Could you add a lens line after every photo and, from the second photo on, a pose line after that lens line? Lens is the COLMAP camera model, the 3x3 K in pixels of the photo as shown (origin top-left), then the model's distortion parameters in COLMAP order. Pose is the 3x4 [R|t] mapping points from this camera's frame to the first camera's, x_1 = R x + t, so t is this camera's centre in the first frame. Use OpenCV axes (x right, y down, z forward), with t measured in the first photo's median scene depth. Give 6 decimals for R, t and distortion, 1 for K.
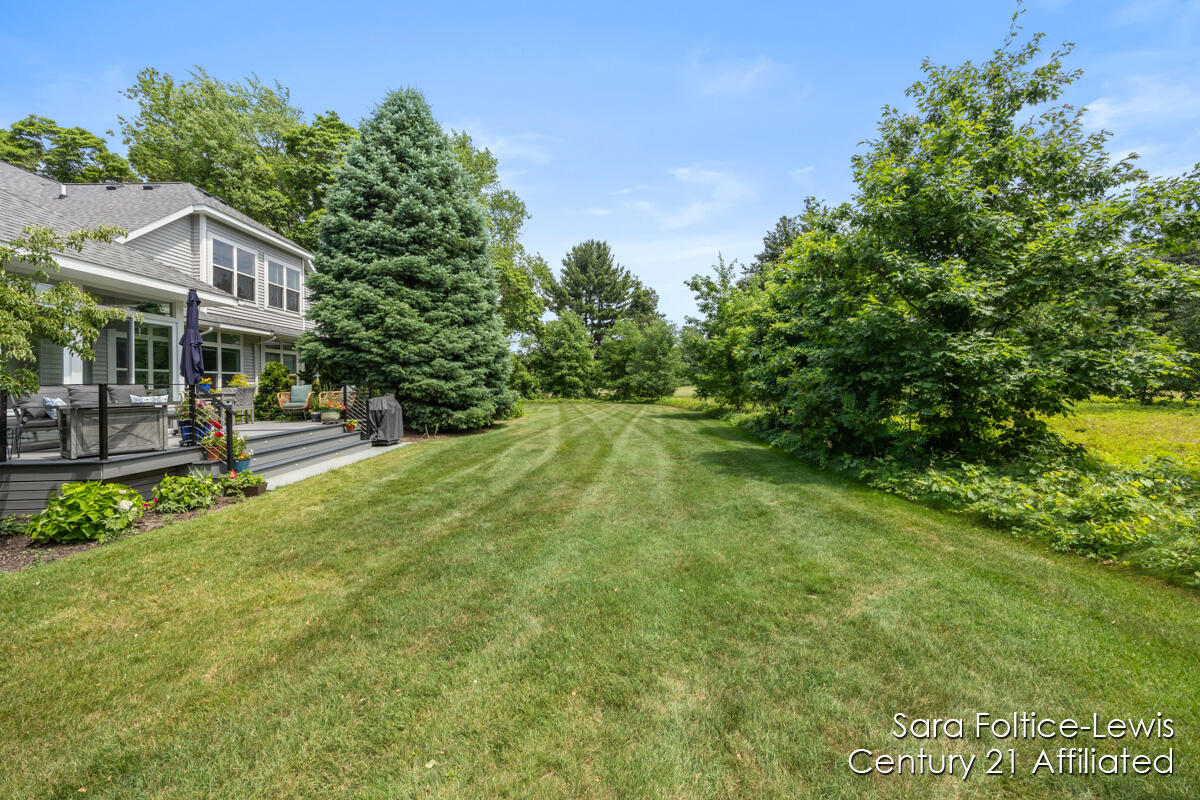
lens RADIAL K [[463.3, 0, 591.9], [0, 463.3, 380.6], [0, 0, 1]] dist [0.009456, -0.000610]
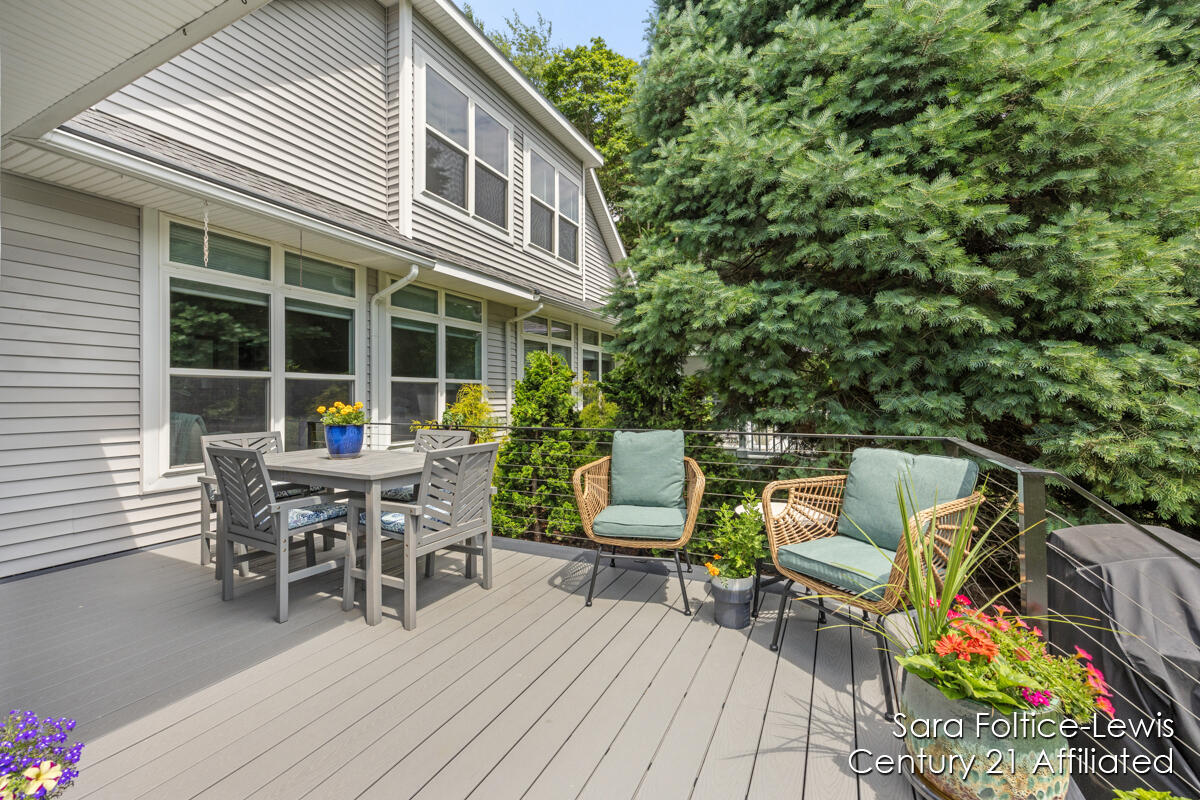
lens RADIAL K [[494.5, 0, 597.6], [0, 494.5, 395.4], [0, 0, 1]] dist [0.000208, 0.000322]
pose [[0.896794, 0.015218, -0.442188, -0.478043], [-0.009437, 0.999839, 0.015271, -0.012056], [0.442349, -0.009522, 0.896793, 0.674520]]
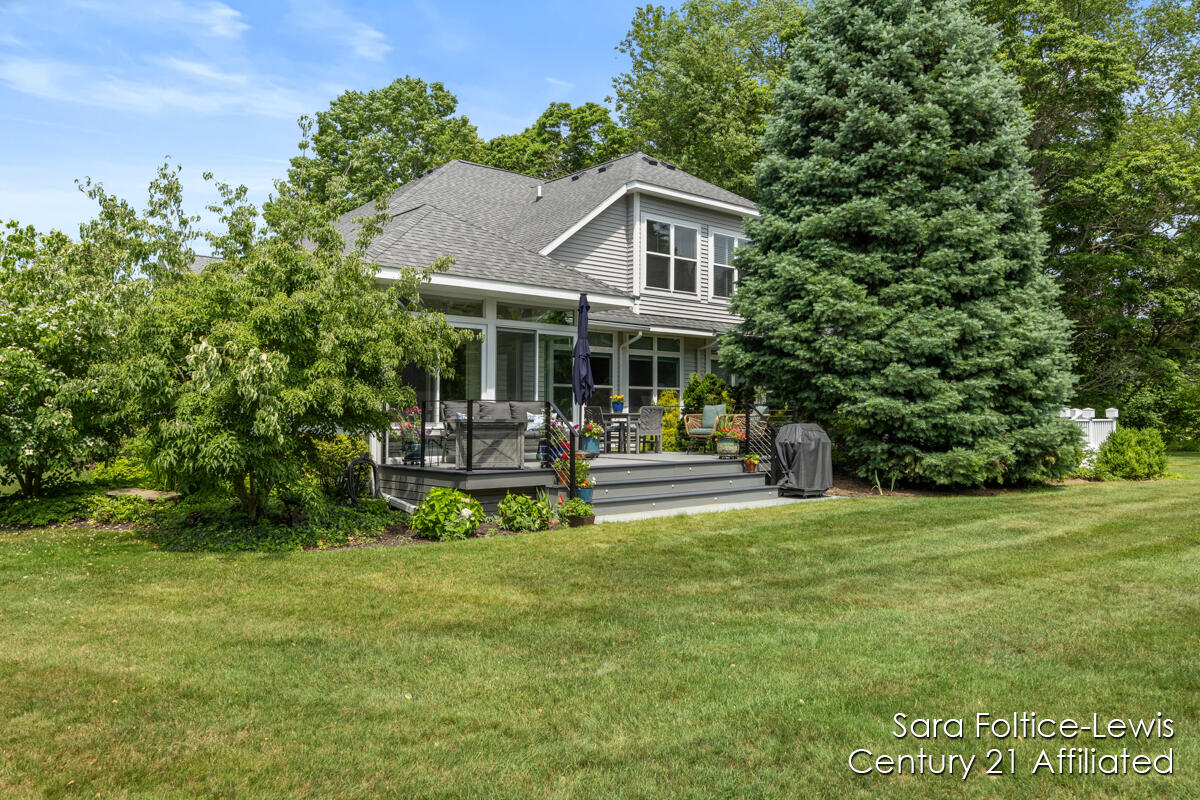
lens RADIAL K [[868.5, 0, 597.2], [0, 868.5, 399.8], [0, 0, 1]] dist [-0.001706, -0.000576]
pose [[0.646920, 0.006244, -0.762532, 0.269281], [-0.007288, 0.999971, 0.002005, 0.000133], [0.762523, 0.004261, 0.646947, -0.022570]]
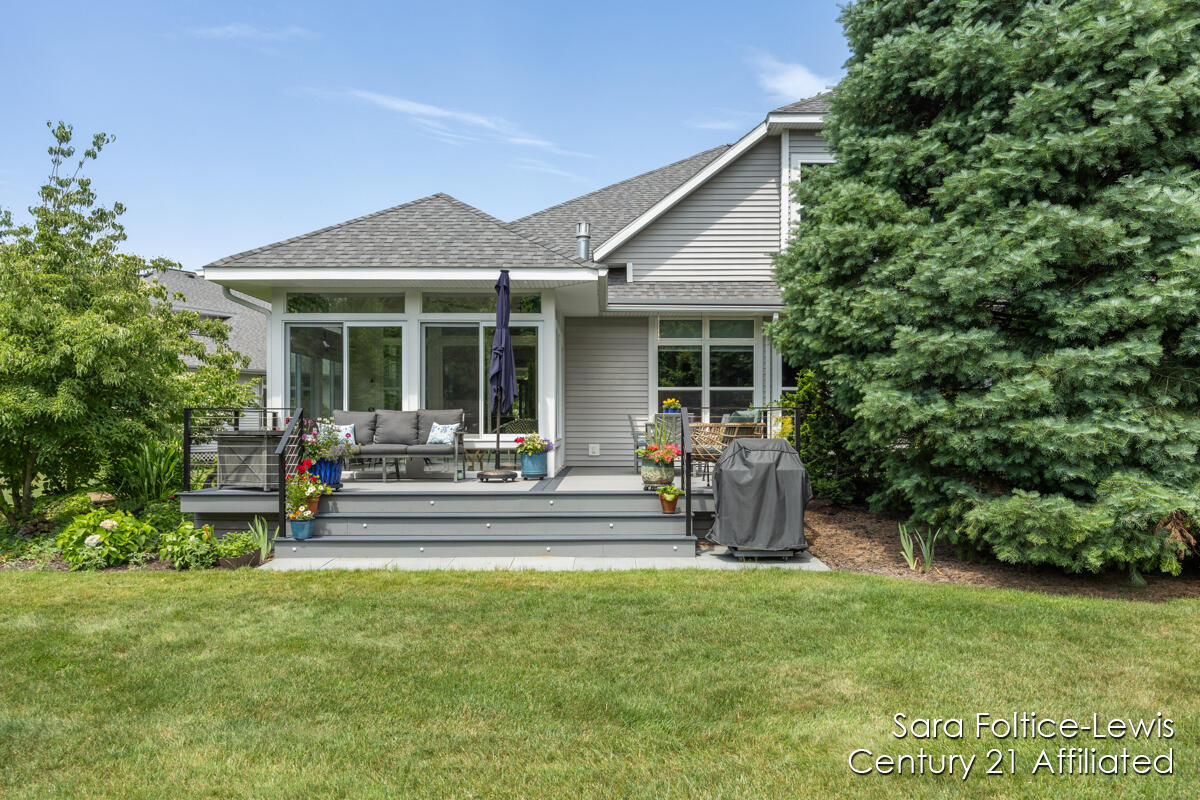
lens RADIAL K [[798.6, 0, 604.8], [0, 798.6, 428.4], [0, 0, 1]] dist [0.001832, 0.000204]
pose [[-0.002238, 0.023631, -0.999718, 0.215672], [0.009999, 0.999671, 0.023608, 0.007270], [0.999948, -0.009943, -0.002473, 0.761645]]
